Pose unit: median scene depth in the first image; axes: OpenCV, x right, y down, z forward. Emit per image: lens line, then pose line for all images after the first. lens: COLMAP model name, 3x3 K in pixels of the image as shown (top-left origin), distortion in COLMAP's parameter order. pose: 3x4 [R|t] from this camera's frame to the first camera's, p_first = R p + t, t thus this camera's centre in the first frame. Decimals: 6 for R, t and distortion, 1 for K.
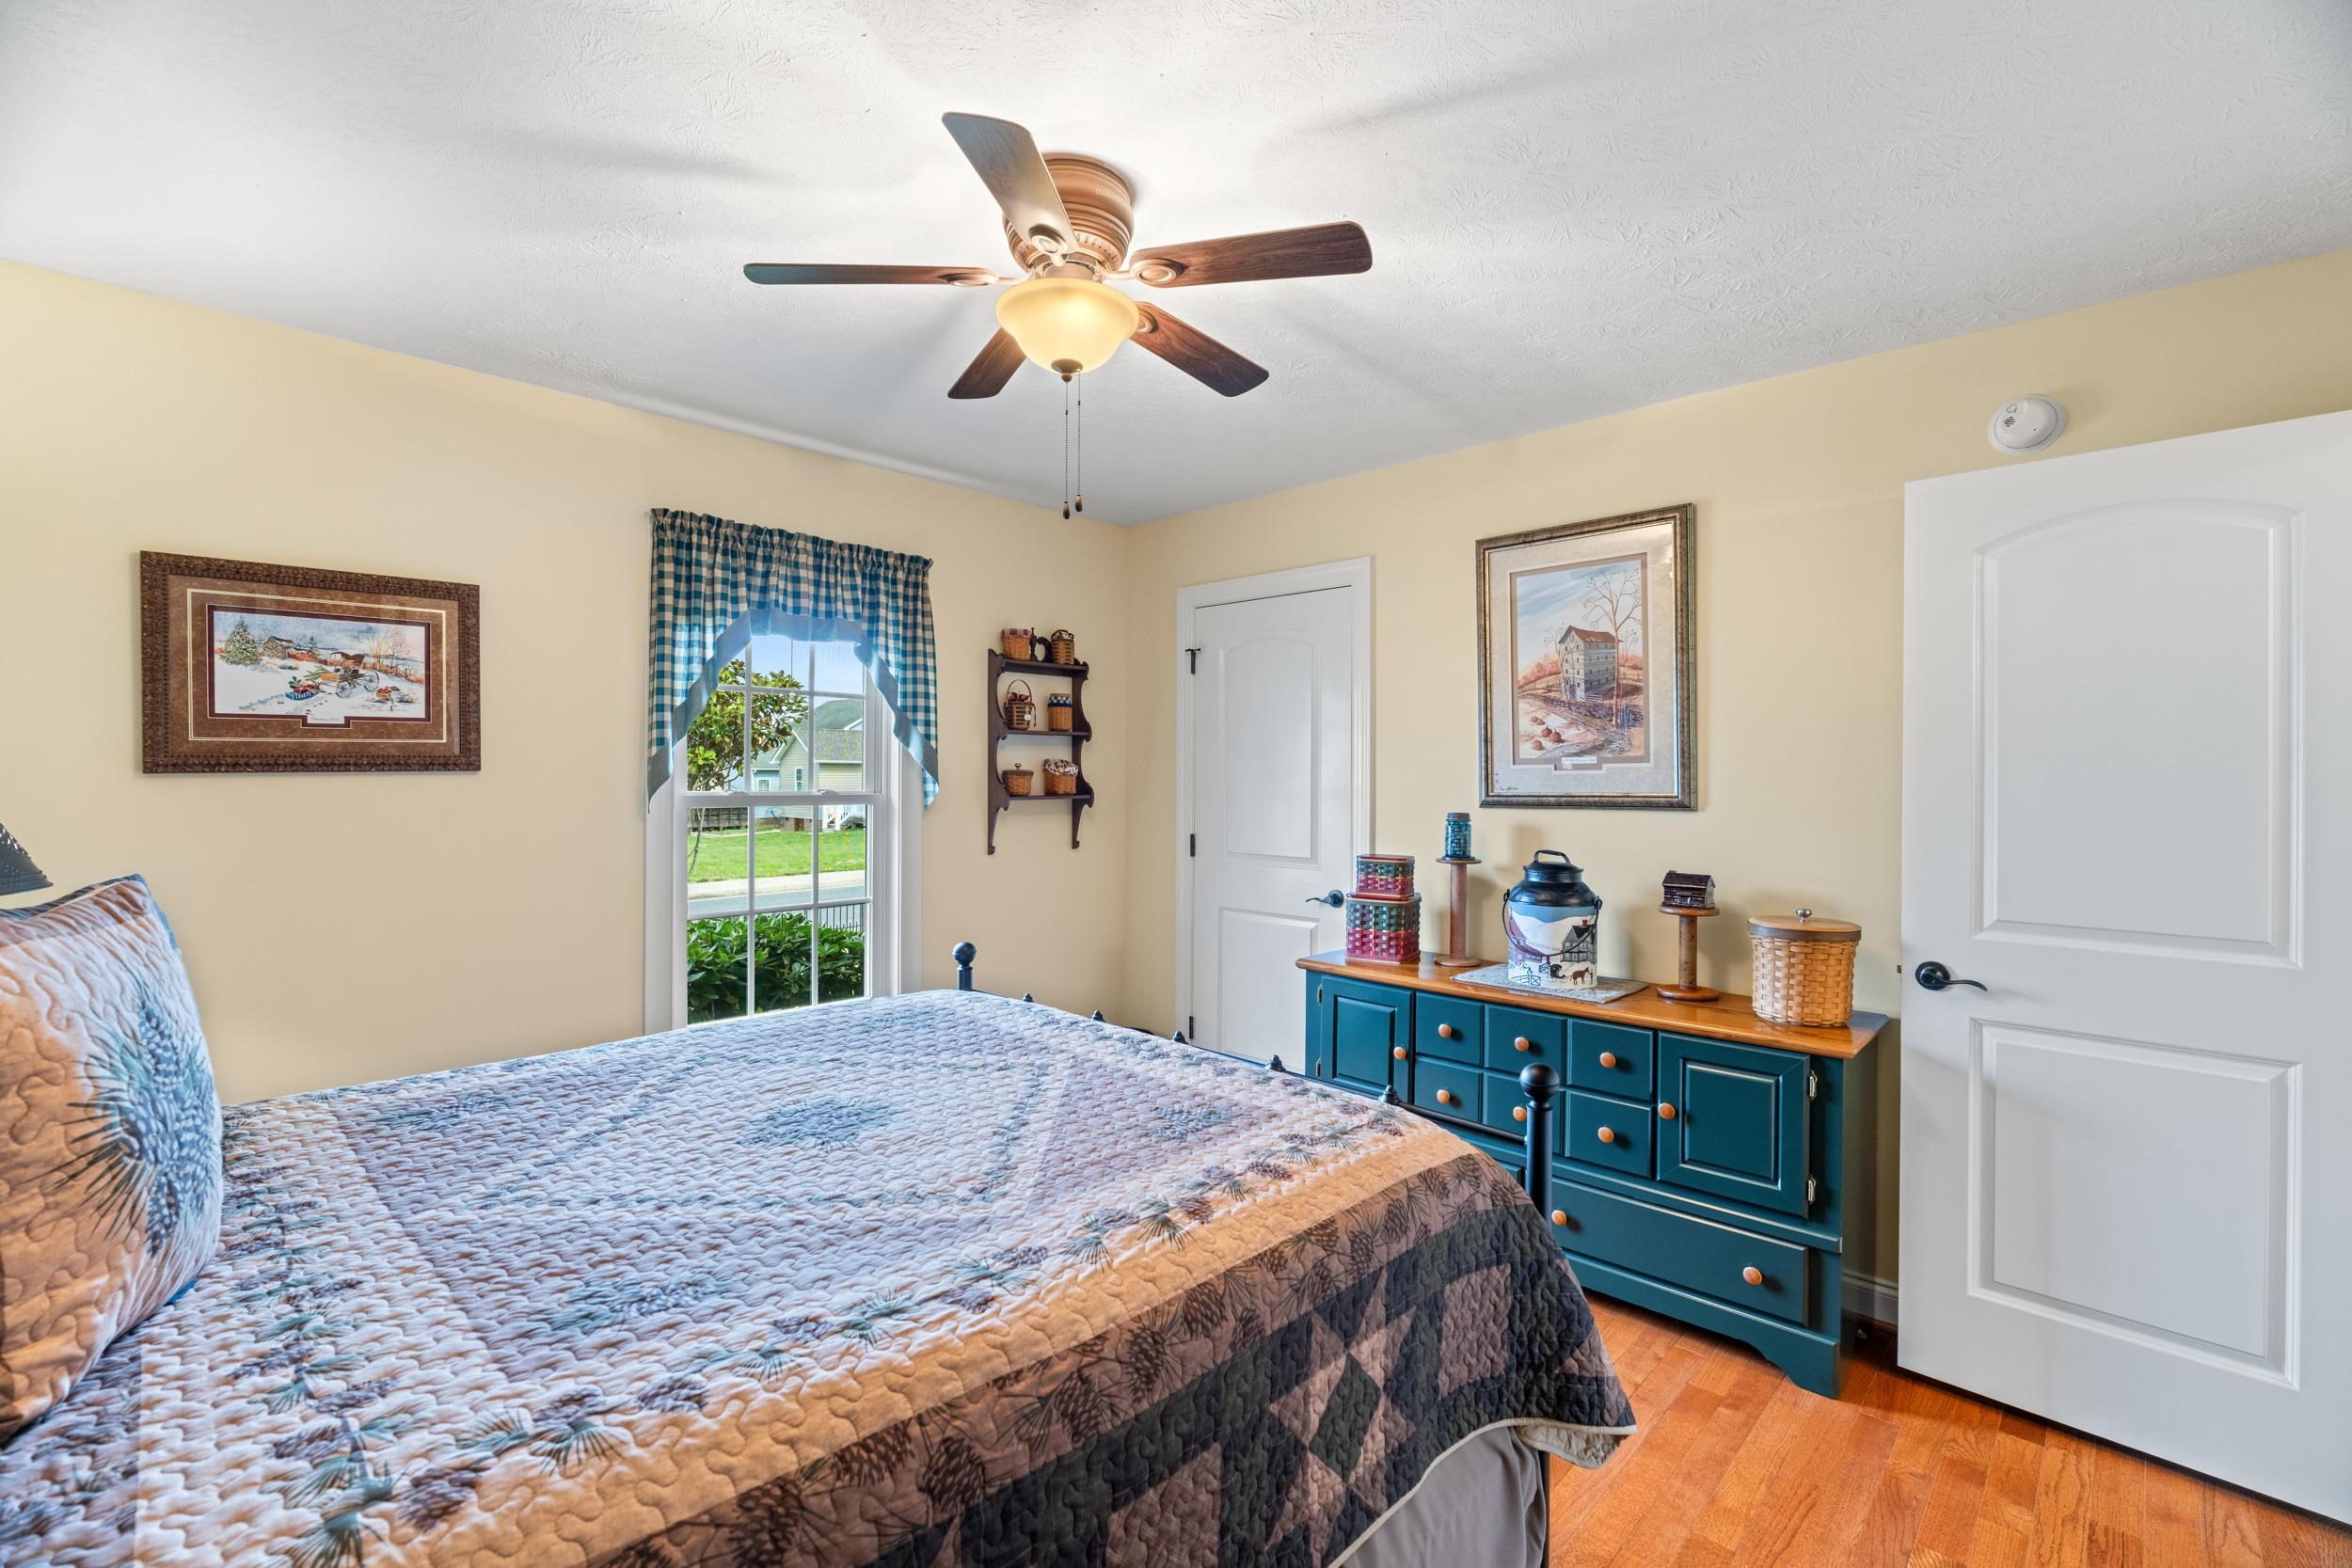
lens RADIAL K [[1030.8, 0, 1178.4], [0, 1030.8, 776.4], [0, 0, 1]] dist [-0.009014, 0.002242]
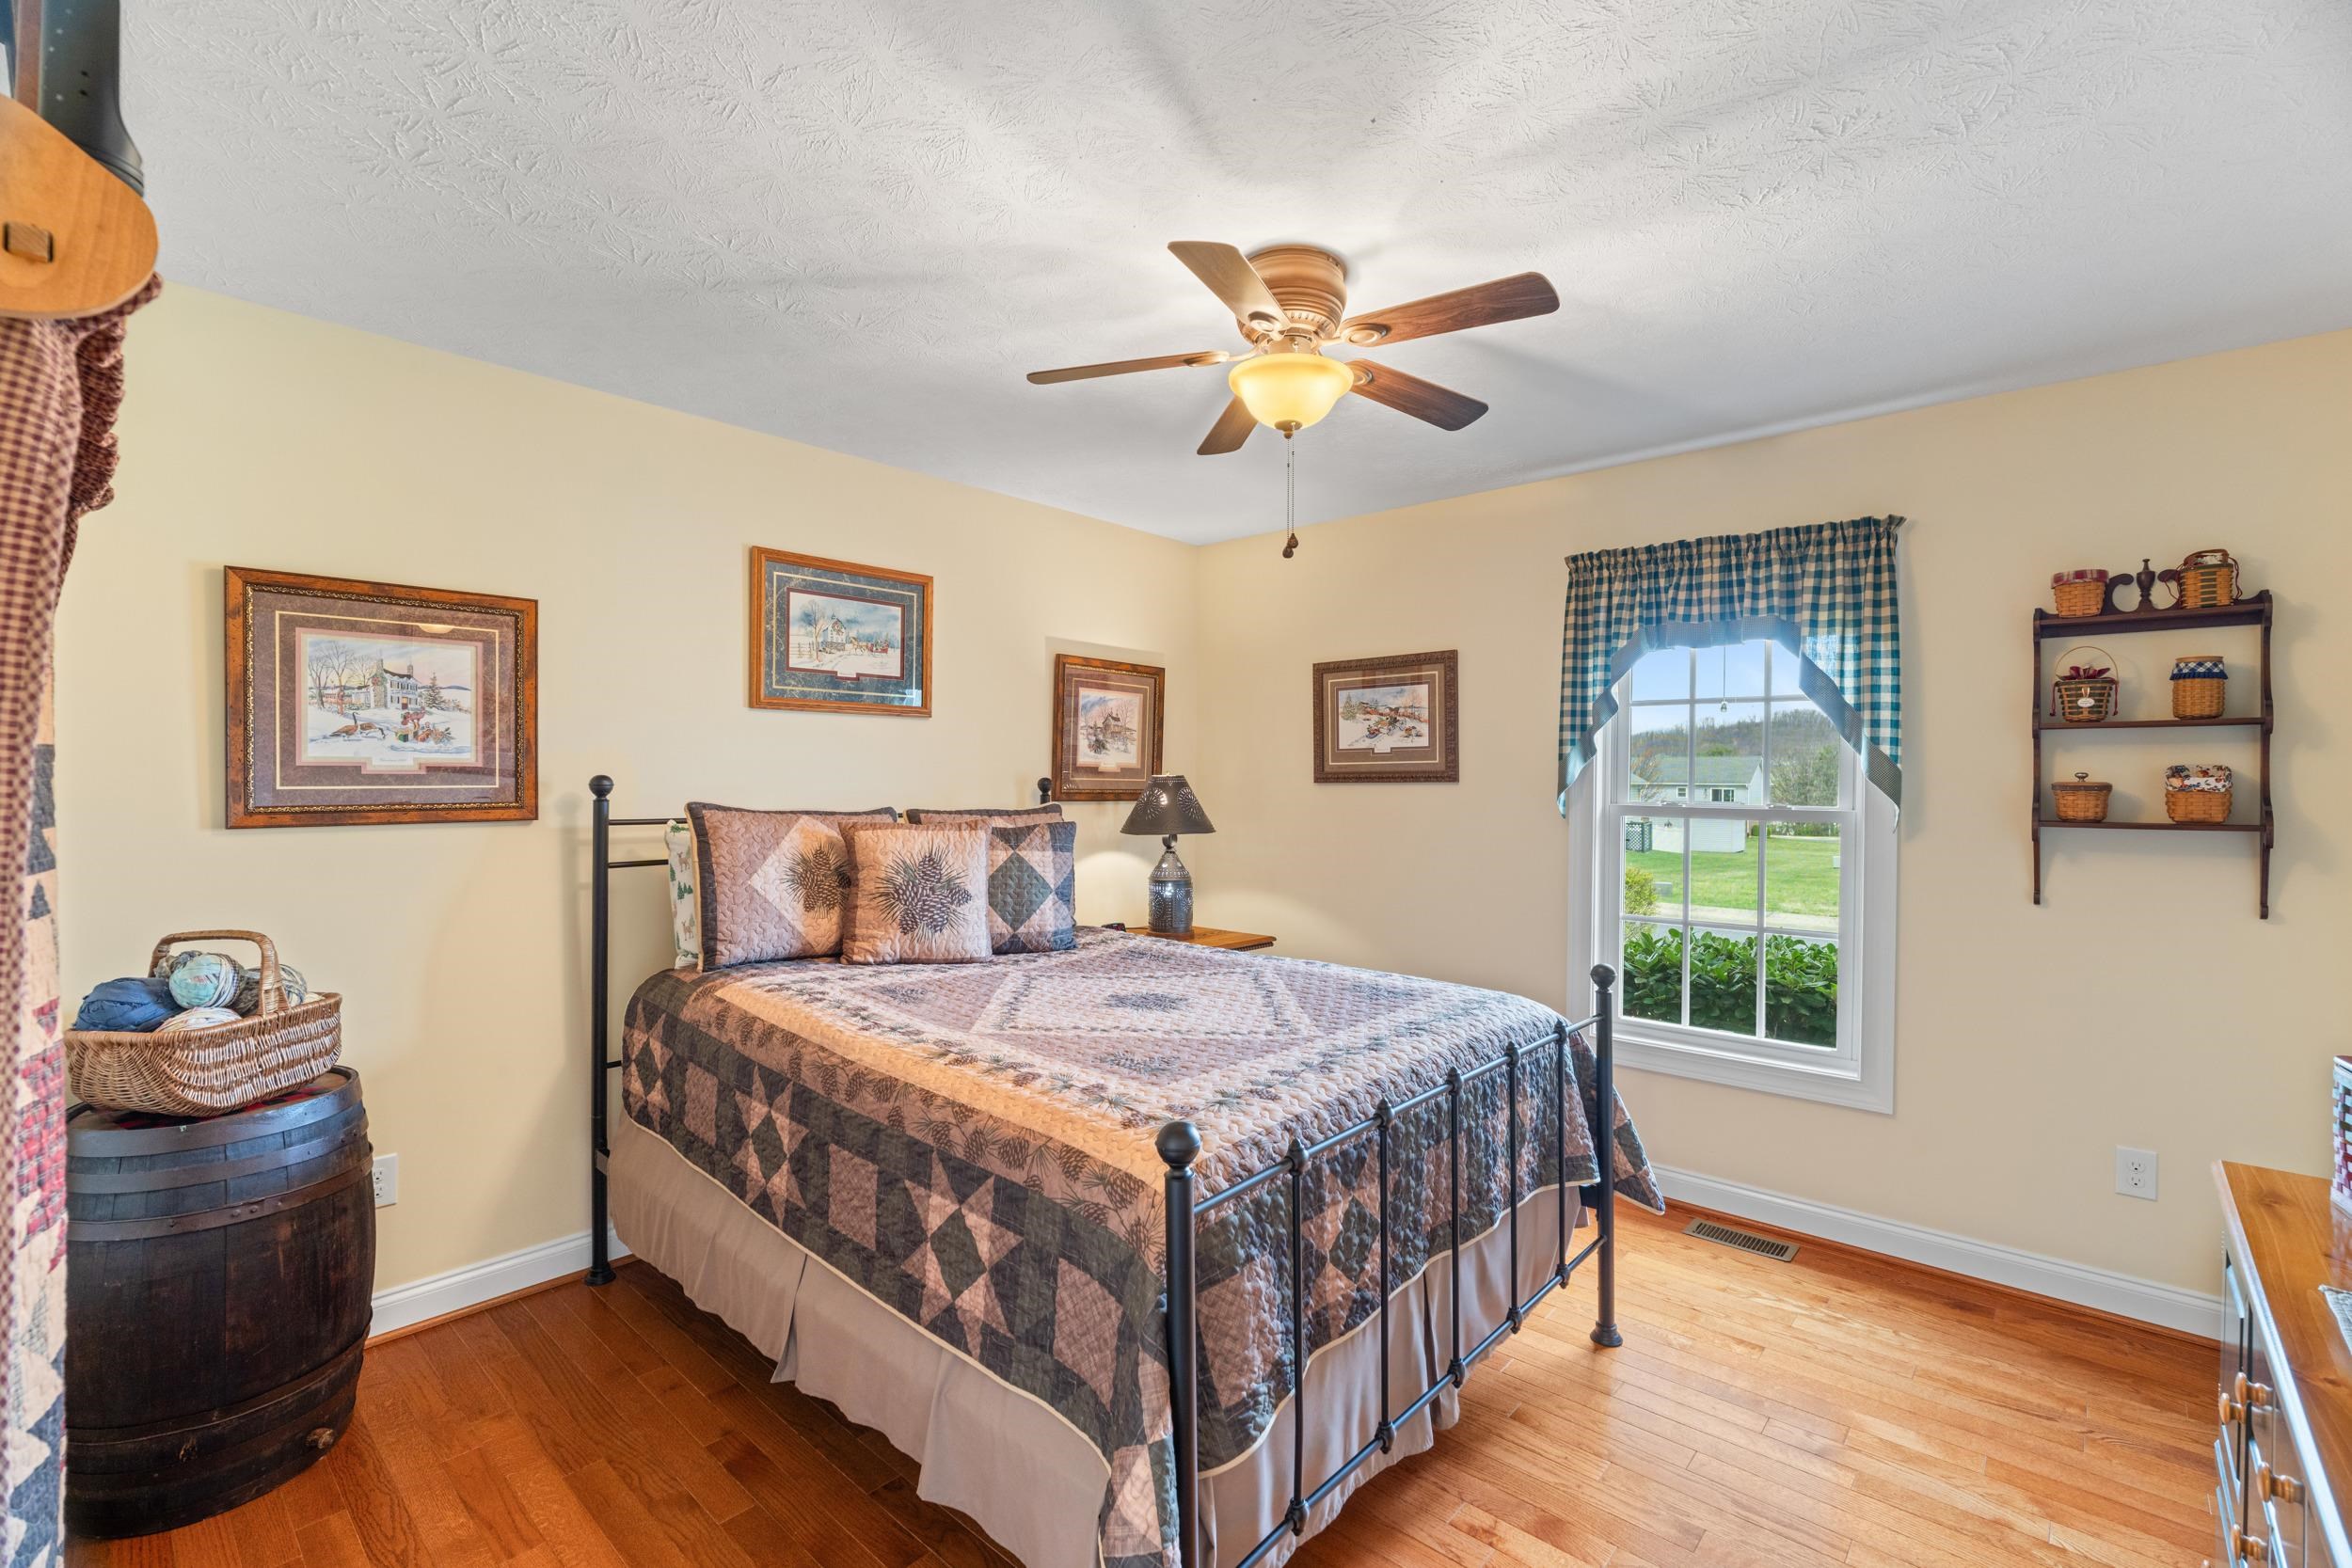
lens RADIAL K [[1030.8, 0, 1178.7], [0, 1030.8, 783.8], [0, 0, 1]] dist [-0.009014, 0.002242]
pose [[0.029372, -0.000593, -0.999568, 0.774829], [-0.011514, 0.999933, -0.000932, 0.002973], [0.999502, 0.011536, 0.029363, 0.633117]]
